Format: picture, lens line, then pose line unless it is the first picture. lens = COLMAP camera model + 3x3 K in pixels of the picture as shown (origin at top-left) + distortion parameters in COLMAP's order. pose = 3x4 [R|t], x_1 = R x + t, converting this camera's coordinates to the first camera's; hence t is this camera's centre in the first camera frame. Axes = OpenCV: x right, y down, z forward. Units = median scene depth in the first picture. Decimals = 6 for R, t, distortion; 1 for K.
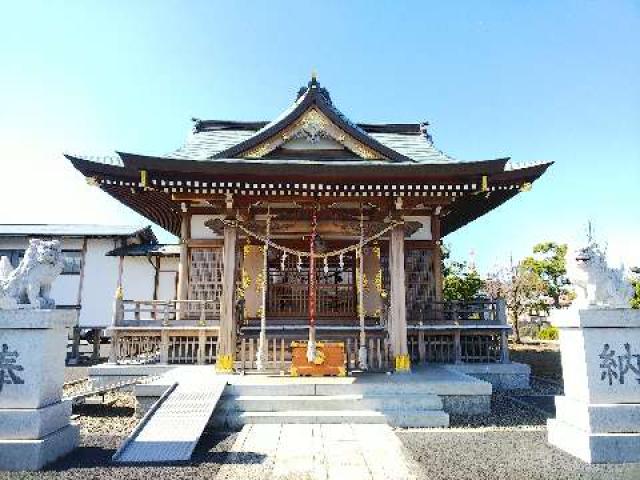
lens RADIAL K [[403.6, 0, 321.0], [0, 403.6, 236.3], [0, 0, 1]] dist [-0.006312, -0.002868]
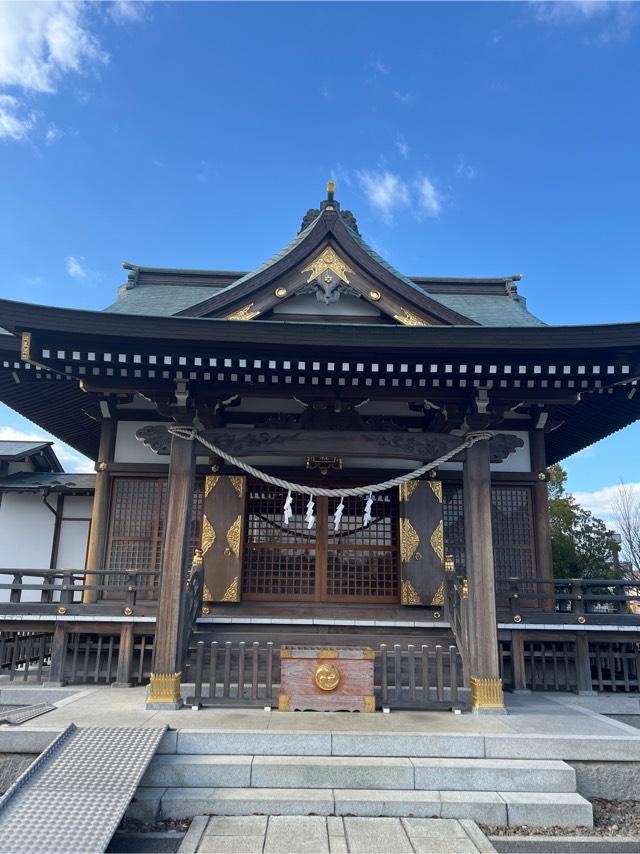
lens RADIAL K [[641.3, 0, 322.2], [0, 641.3, 435.7], [0, 0, 1]] dist [0.009030, -0.002461]
pose [[0.999820, 0.014904, -0.011739, -0.015832], [-0.015511, 0.998449, -0.053475, 0.014366], [0.010924, 0.053647, 0.998500, 0.093161]]
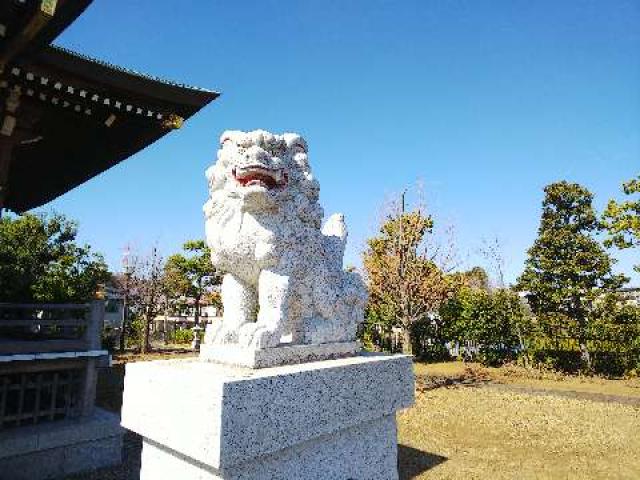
lens RADIAL K [[403.6, 0, 321.0], [0, 403.6, 236.3], [0, 0, 1]] dist [-0.006312, -0.002868]
pose [[0.687301, 0.136138, 0.713501, 0.248827], [-0.140008, 0.988689, -0.053777, 0.053272], [-0.712752, -0.062935, 0.698587, 0.397359]]
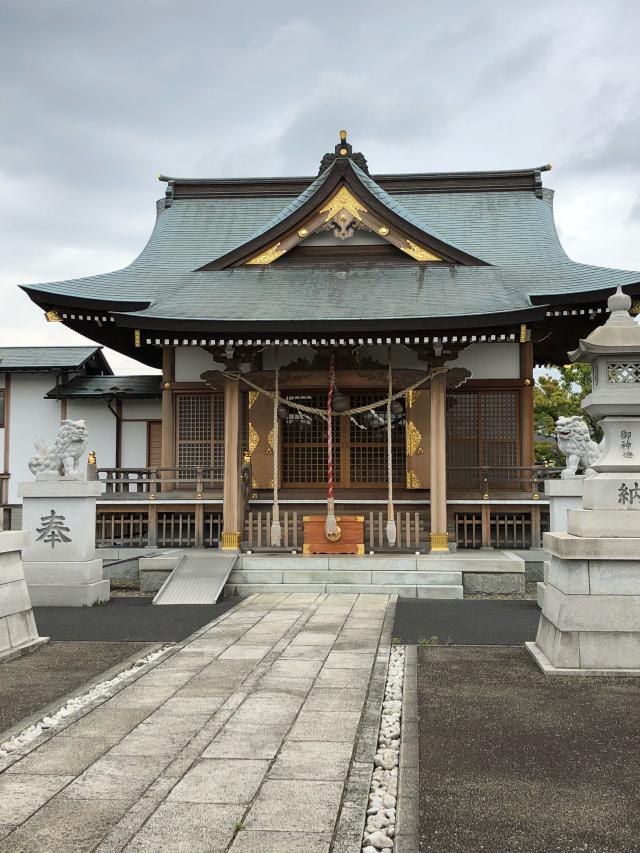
lens RADIAL K [[1029.7, 0, 334.3], [0, 1029.7, 426.5], [0, 0, 1]] dist [0.017218, 0.006884]
pose [[0.994105, -0.007698, -0.108144, 0.179231], [0.021860, 0.991222, 0.130388, -0.170195], [0.106191, -0.131983, 0.985548, -0.904441]]
